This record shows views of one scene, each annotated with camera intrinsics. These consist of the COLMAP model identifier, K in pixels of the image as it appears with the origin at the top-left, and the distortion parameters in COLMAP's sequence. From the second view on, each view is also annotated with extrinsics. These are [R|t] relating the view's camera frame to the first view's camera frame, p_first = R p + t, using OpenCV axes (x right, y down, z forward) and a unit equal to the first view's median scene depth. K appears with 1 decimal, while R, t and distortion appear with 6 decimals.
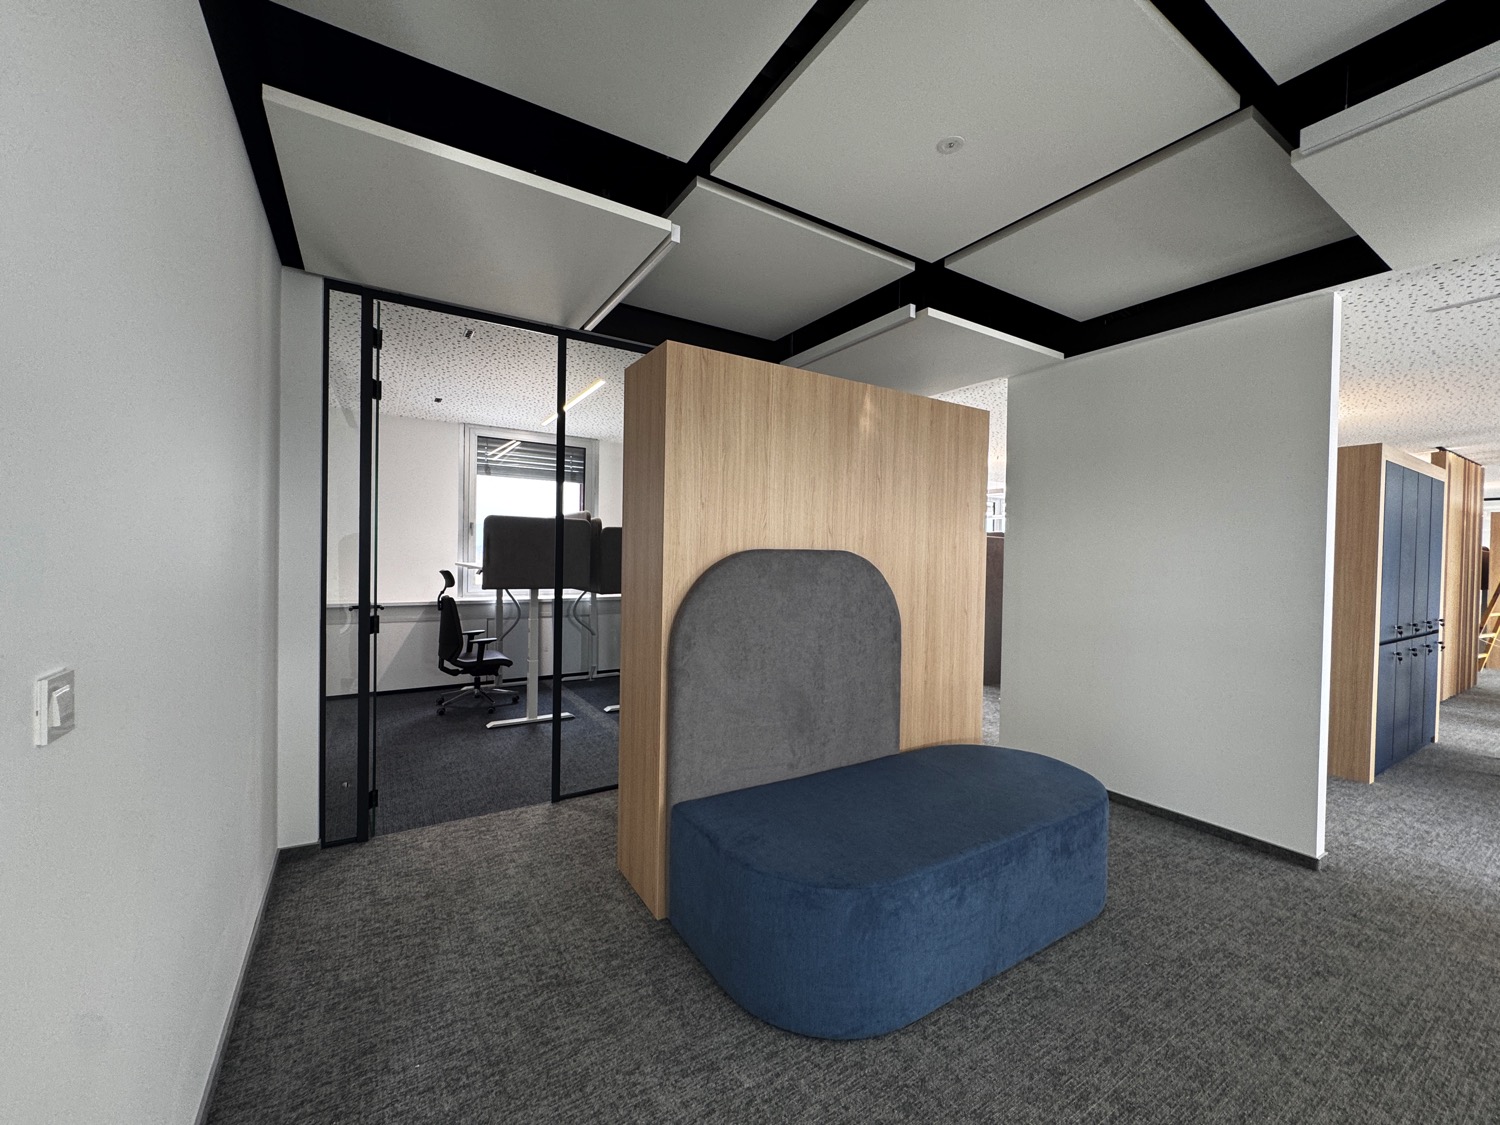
lens RADIAL K [[600.5, 0, 750.0], [0, 600.5, 562.5], [0, 0, 1]] dist [-0.000428, -0.000033]
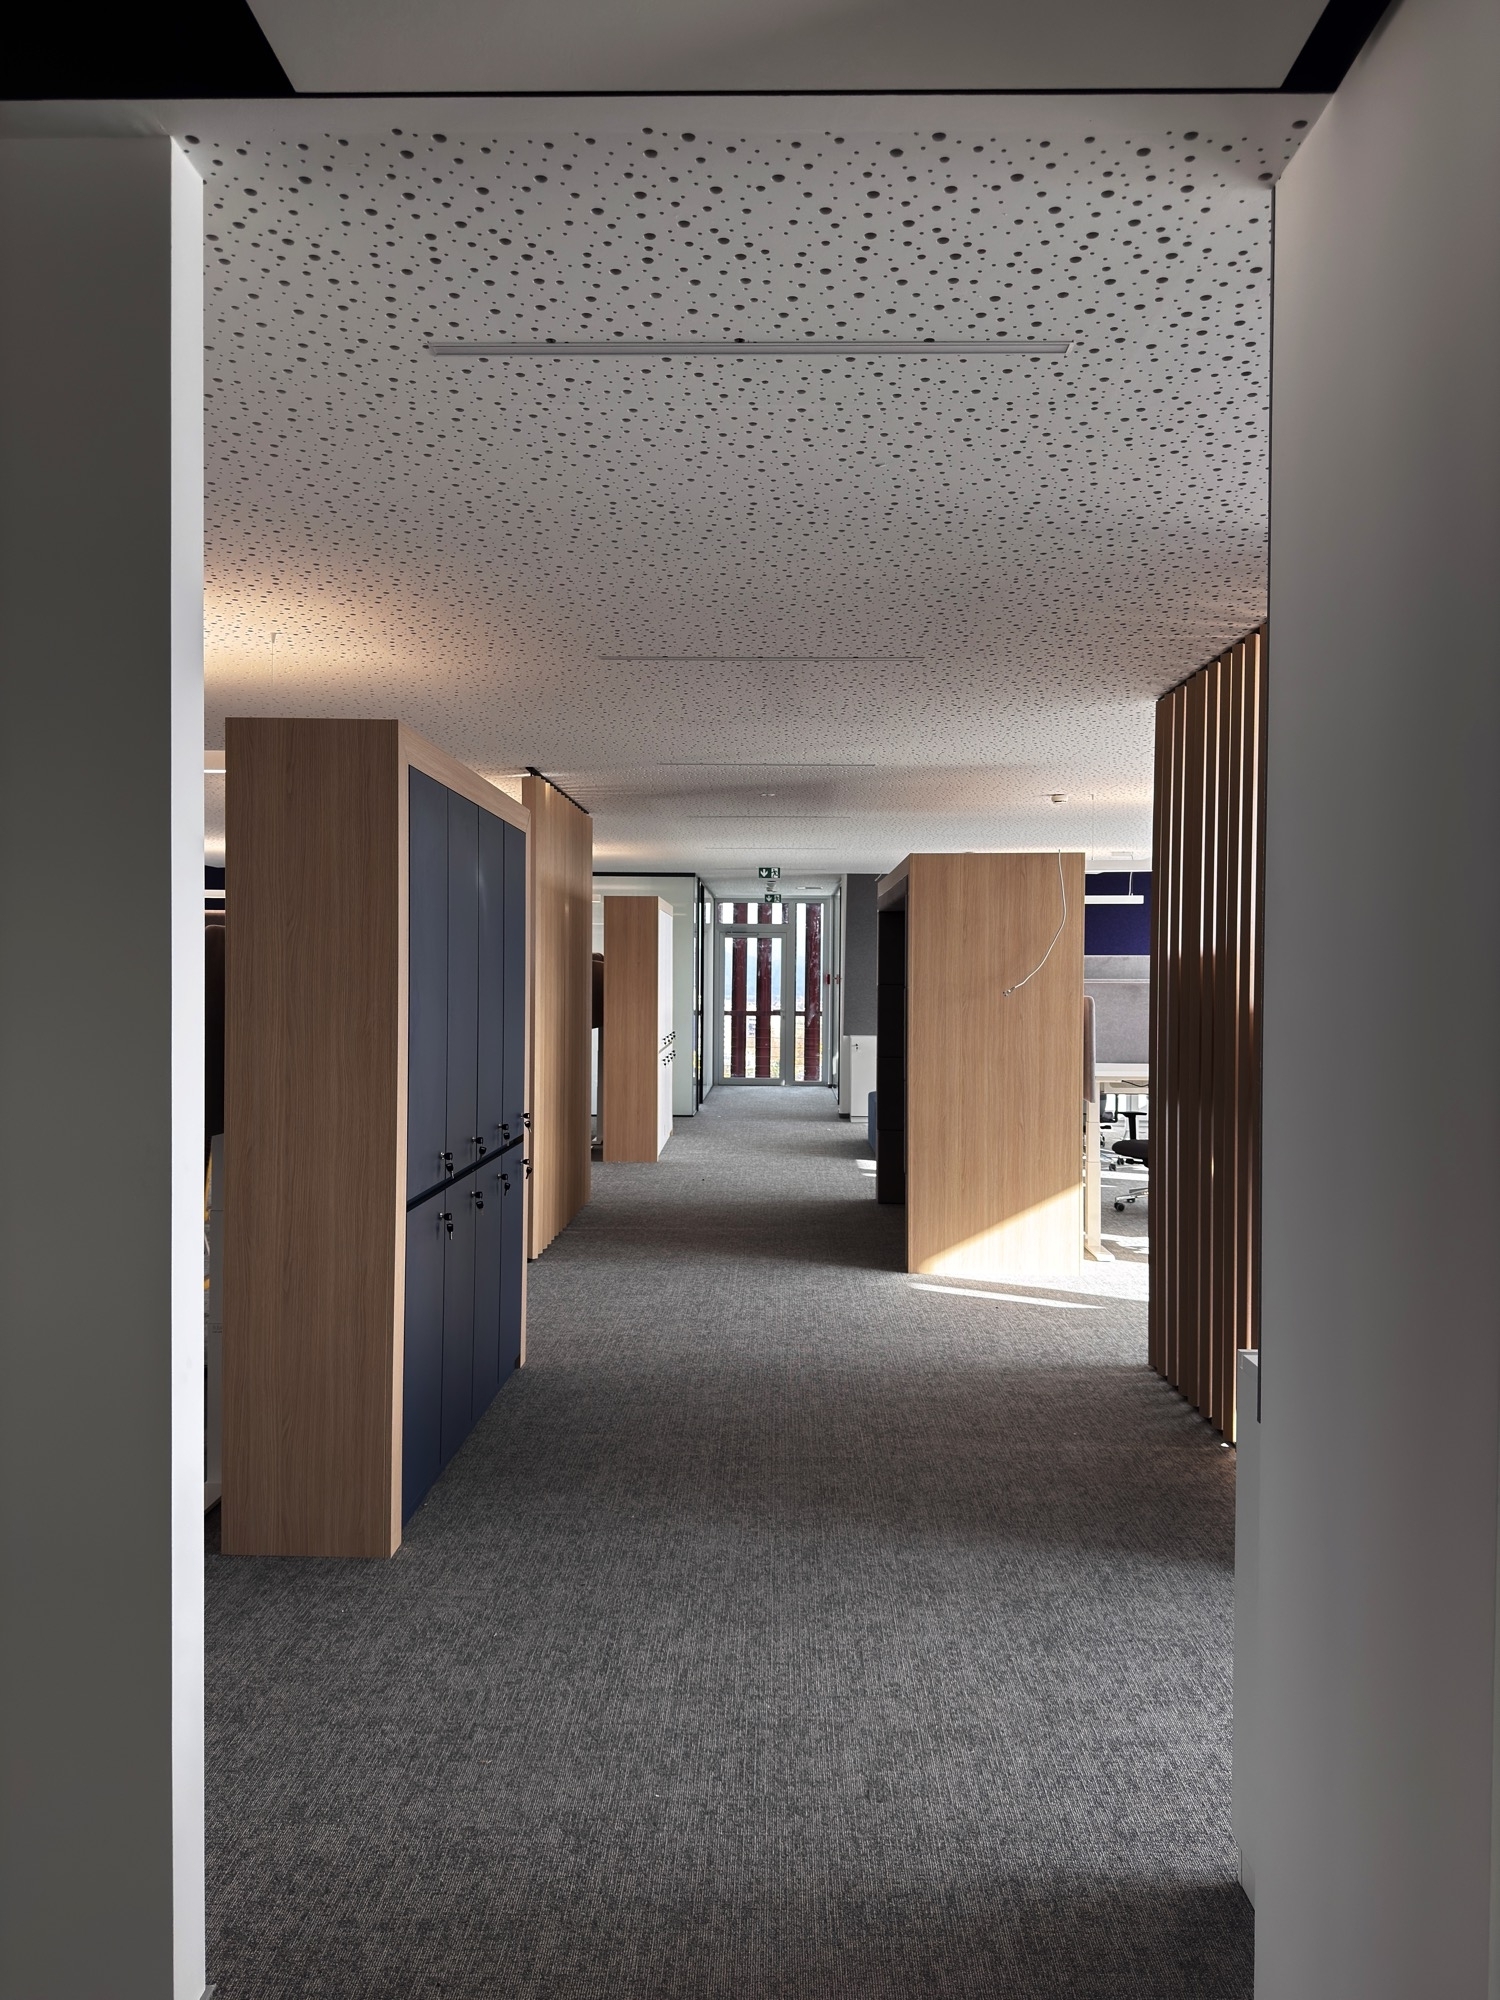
lens RADIAL K [[1624.8, 0, 750.0], [0, 1624.8, 1000.0], [0, 0, 1]] dist [0.003881, -0.007762]
pose [[0.558415, -0.018338, 0.829359, 0.159443], [0.013752, 0.999823, 0.012849, -0.011998], [-0.829448, 0.004230, 0.558568, 0.110612]]
